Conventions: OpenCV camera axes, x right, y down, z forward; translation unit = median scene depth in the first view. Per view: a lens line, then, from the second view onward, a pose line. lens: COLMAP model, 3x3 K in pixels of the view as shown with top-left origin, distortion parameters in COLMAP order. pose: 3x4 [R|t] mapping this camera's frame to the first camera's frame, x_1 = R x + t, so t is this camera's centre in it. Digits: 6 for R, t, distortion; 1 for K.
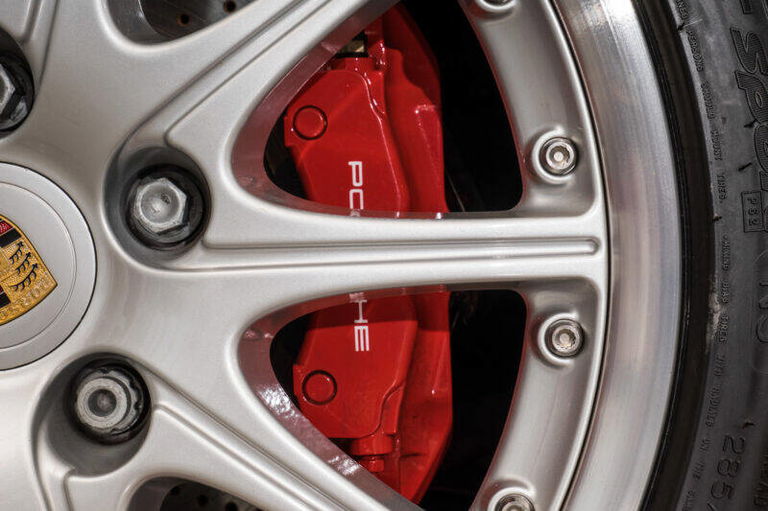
lens RADIAL K [[1429.3, 0, 382.8], [0, 1429.3, 255.1], [0, 0, 1]] dist [-0.080834, 0.000000]
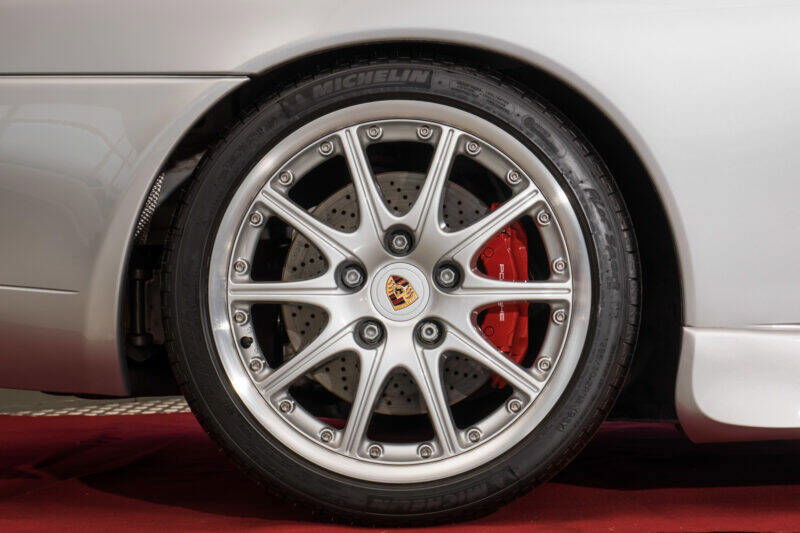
lens RADIAL K [[2022.3, 0, 398.2], [0, 2022.3, 266.3], [0, 0, 1]] dist [-0.154484, 0.000000]
pose [[0.999492, 0.028639, -0.014006, -0.211722], [-0.028985, 0.999264, -0.025128, 0.070914], [0.013276, 0.025521, 0.999586, -4.064195]]
